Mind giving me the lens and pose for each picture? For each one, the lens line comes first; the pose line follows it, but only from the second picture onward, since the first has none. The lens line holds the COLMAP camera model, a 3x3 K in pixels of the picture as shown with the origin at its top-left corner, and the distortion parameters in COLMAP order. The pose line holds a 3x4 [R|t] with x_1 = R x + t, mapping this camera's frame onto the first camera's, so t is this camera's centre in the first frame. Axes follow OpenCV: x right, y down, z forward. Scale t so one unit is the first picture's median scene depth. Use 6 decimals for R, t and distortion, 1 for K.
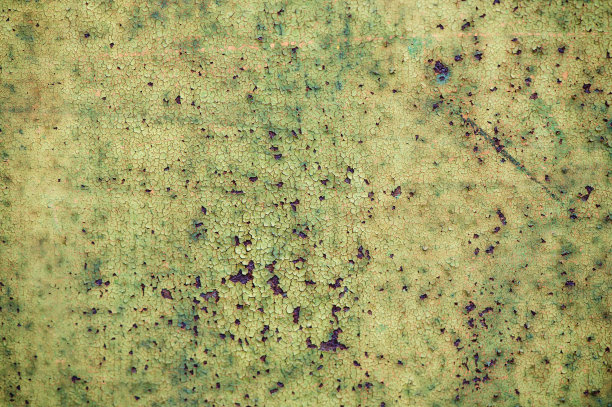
lens RADIAL K [[1901.5, 0, 306.0], [0, 1901.5, 202.6], [0, 0, 1]] dist [-0.220398, 0.000000]
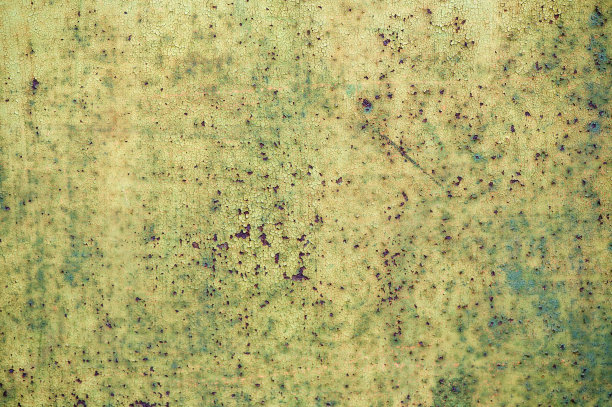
lens RADIAL K [[1901.5, 0, 306.0], [0, 1901.5, 203.8], [0, 0, 1]] dist [-0.220398, 0.000000]
pose [[0.999239, -0.003925, 0.038802, -0.042722], [0.004119, 0.999979, -0.004909, 0.021578], [-0.038782, 0.005065, 0.999235, -0.600304]]
